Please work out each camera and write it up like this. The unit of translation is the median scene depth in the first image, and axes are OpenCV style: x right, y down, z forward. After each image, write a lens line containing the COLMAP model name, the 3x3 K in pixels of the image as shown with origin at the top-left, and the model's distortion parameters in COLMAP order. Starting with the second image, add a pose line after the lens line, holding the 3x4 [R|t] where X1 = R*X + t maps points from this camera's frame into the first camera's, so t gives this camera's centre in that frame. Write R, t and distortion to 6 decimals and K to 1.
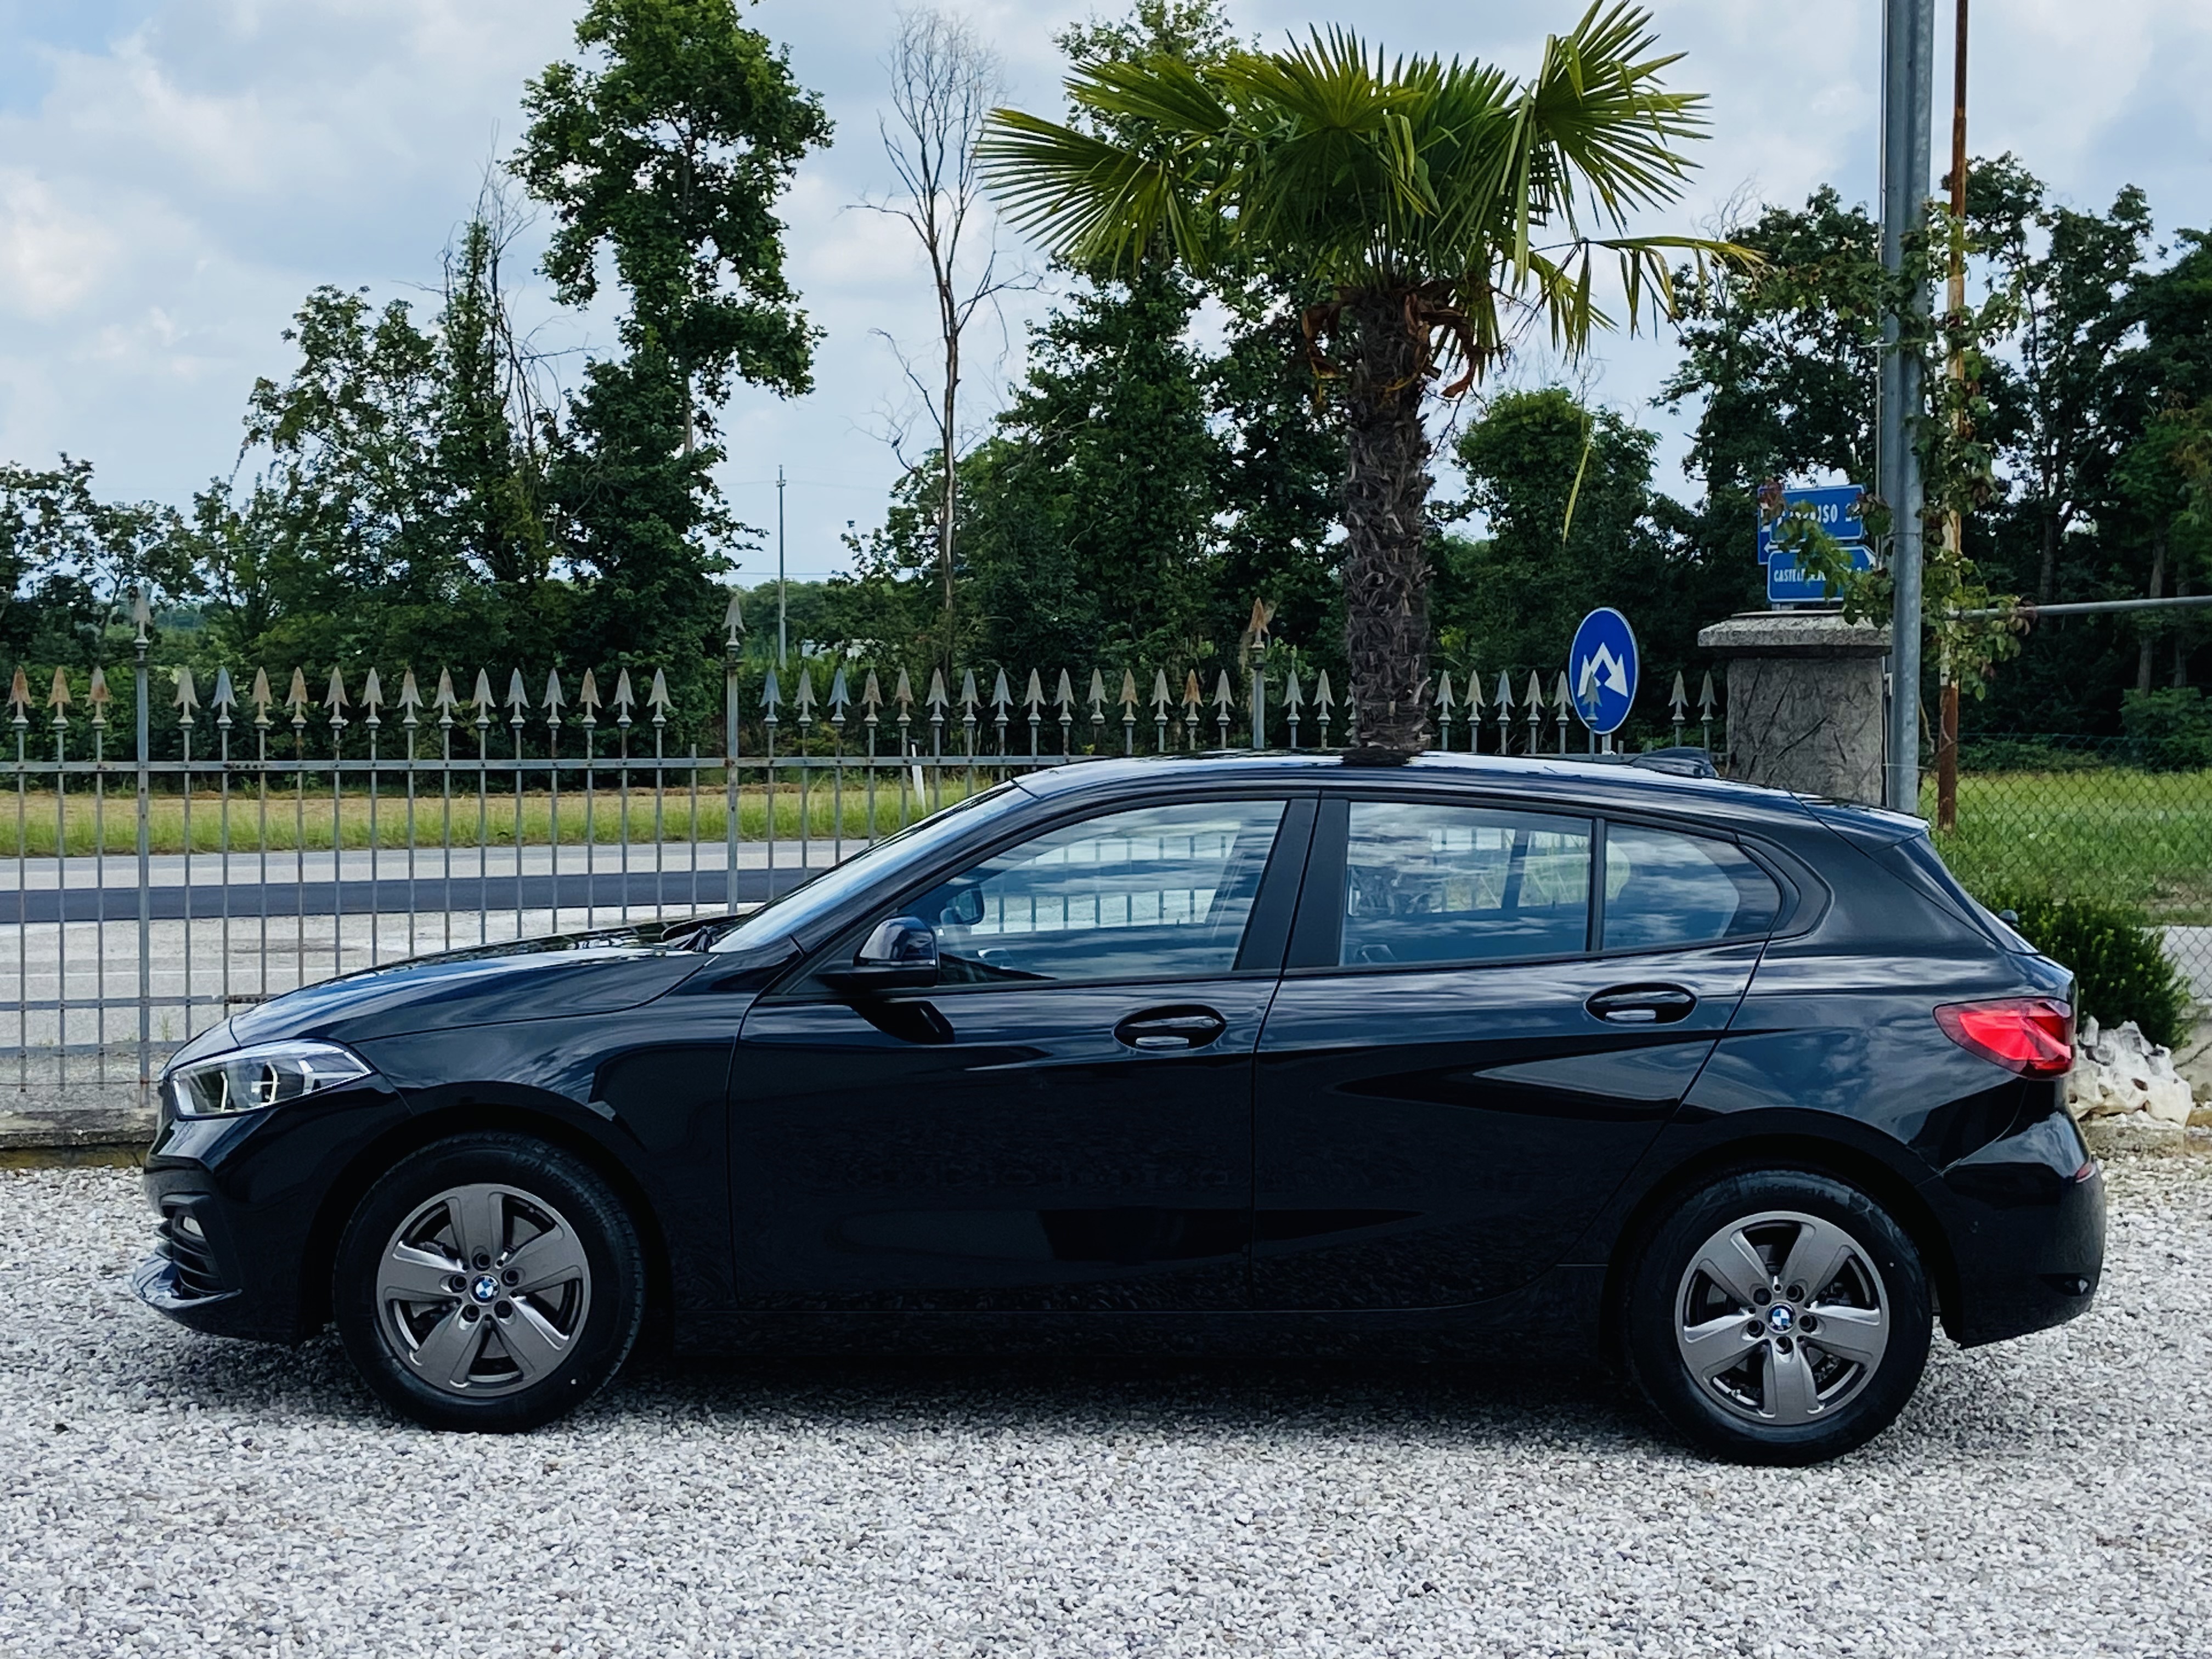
lens RADIAL K [[3515.3, 0, 1092.4], [0, 3515.3, 773.1], [0, 0, 1]] dist [0.102740, 0.000000]
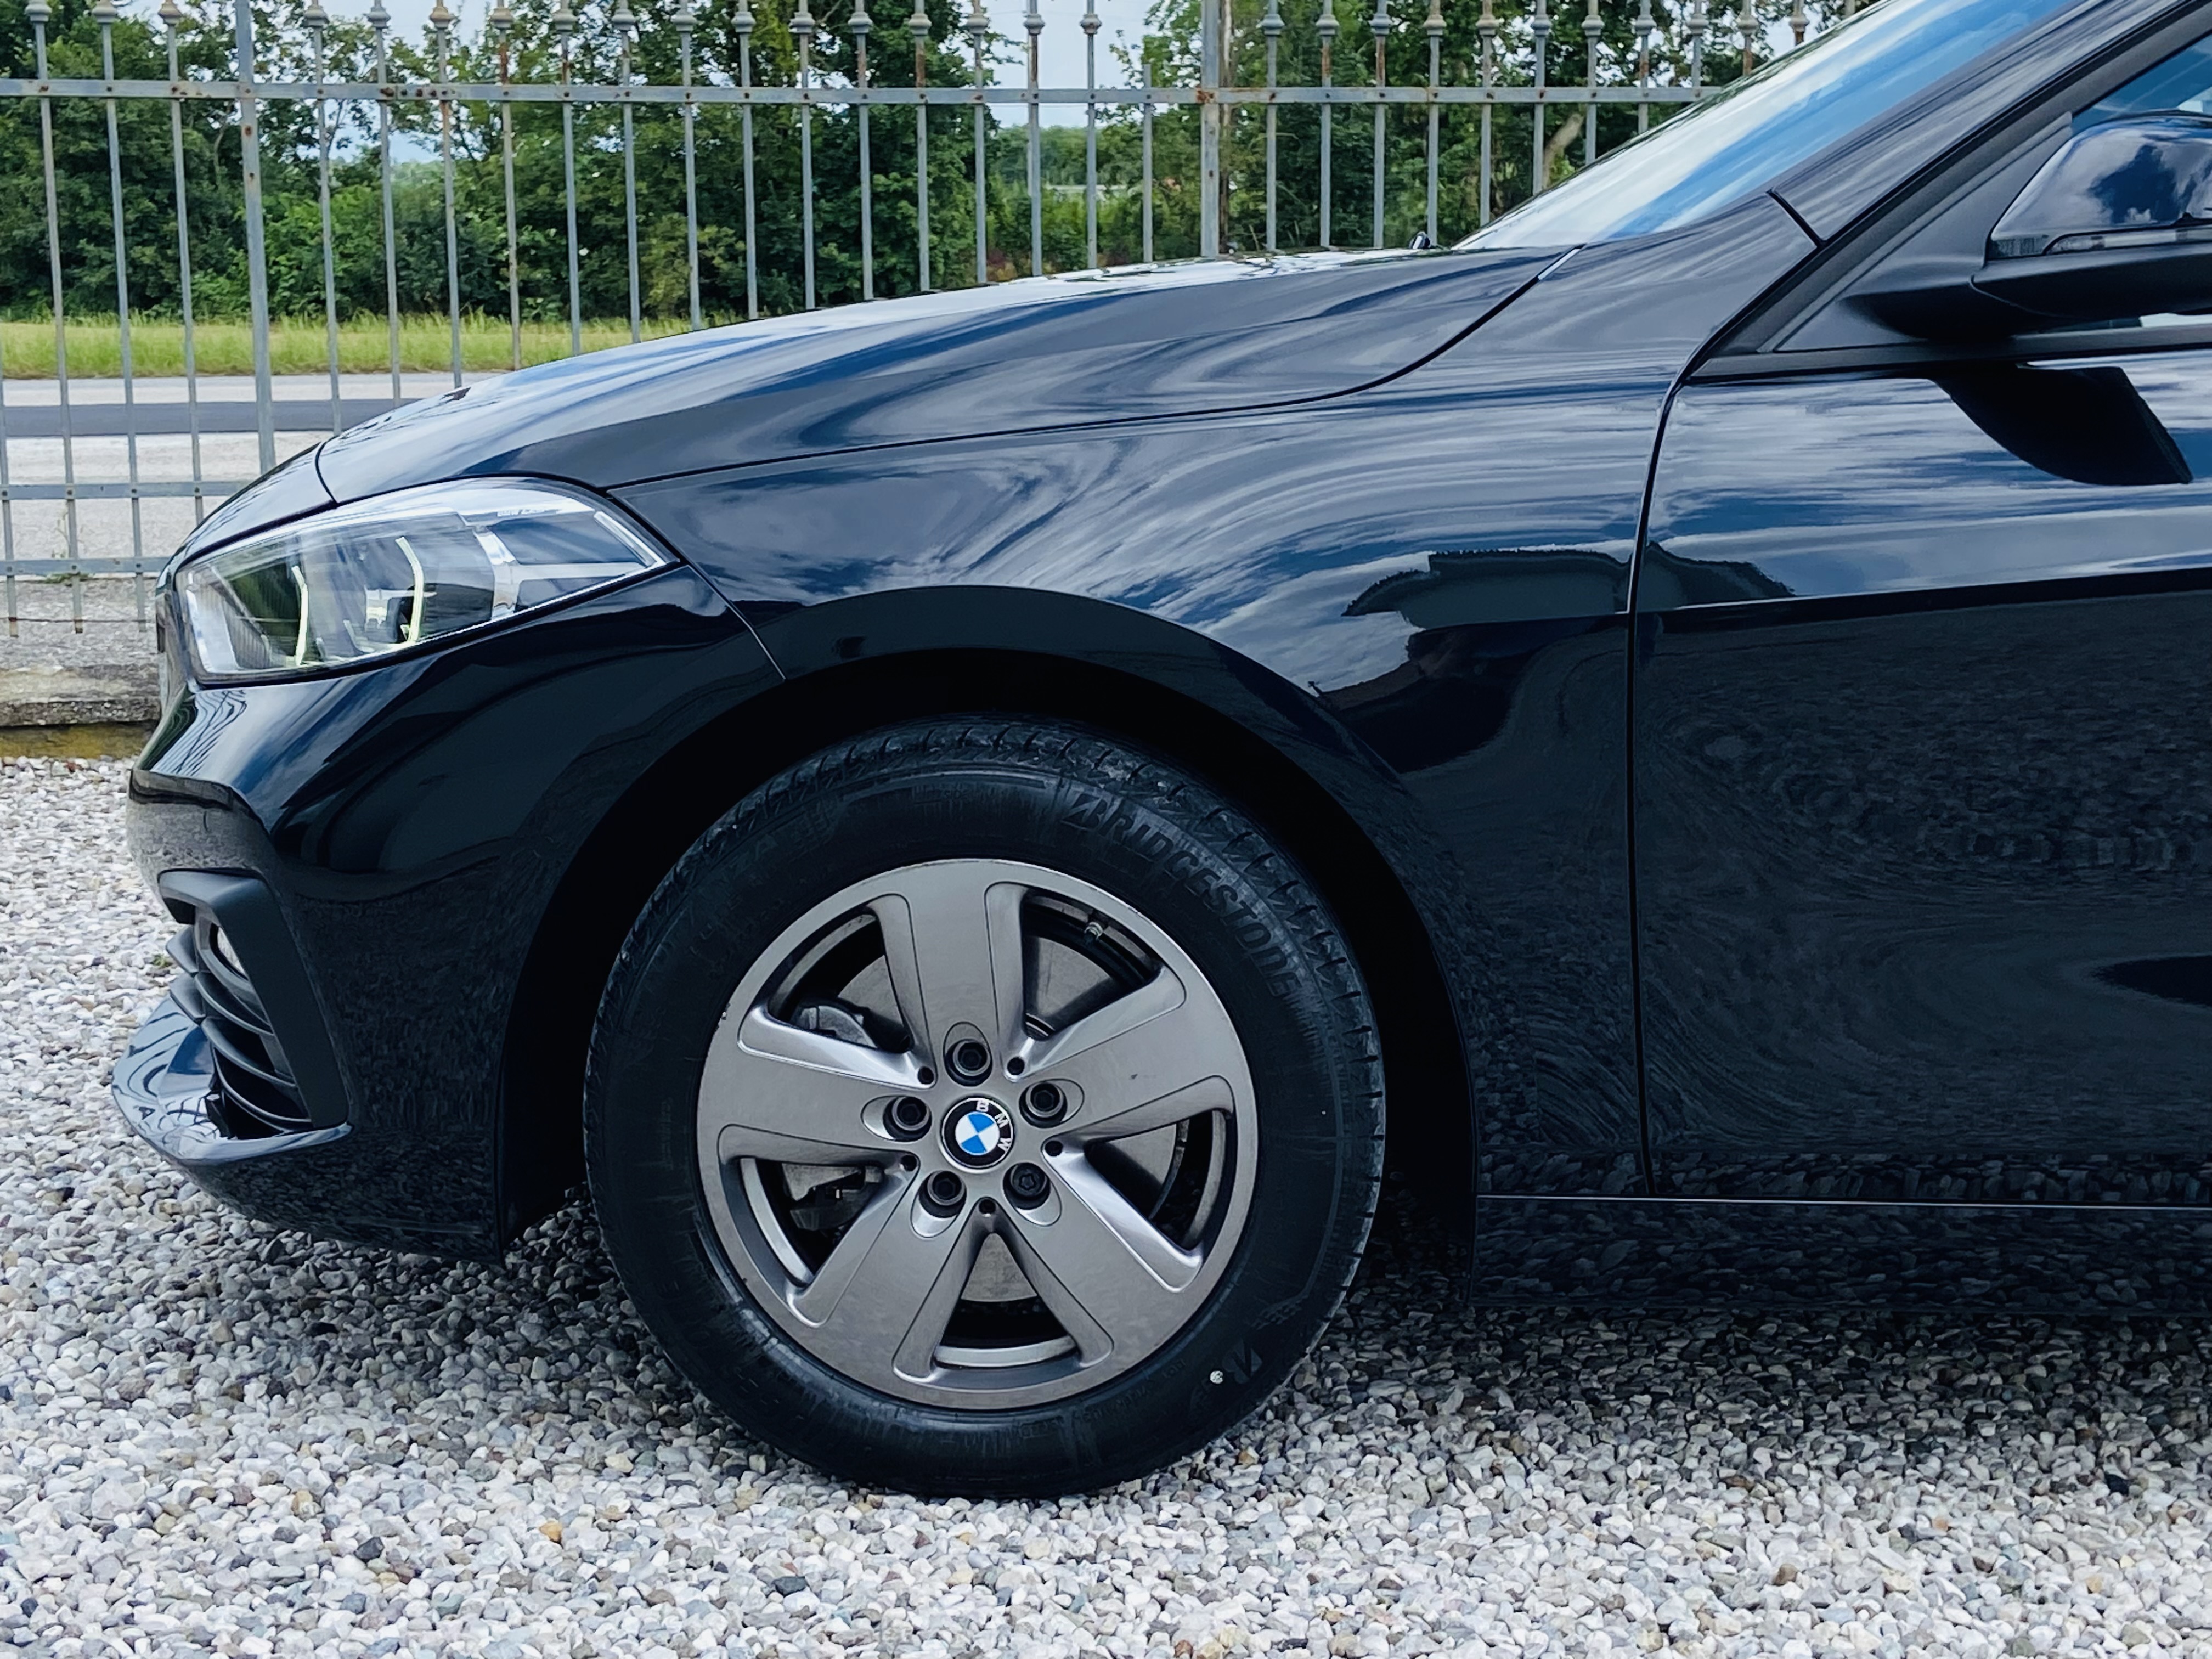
lens RADIAL K [[3515.3, 0, 1107.6], [0, 3515.3, 841.5], [0, 0, 1]] dist [0.102740, 0.000000]
pose [[0.997961, 0.002795, -0.063761, -0.130433], [0.006396, 0.989632, 0.143480, 0.059170], [0.063501, -0.143596, 0.987597, 0.615062]]
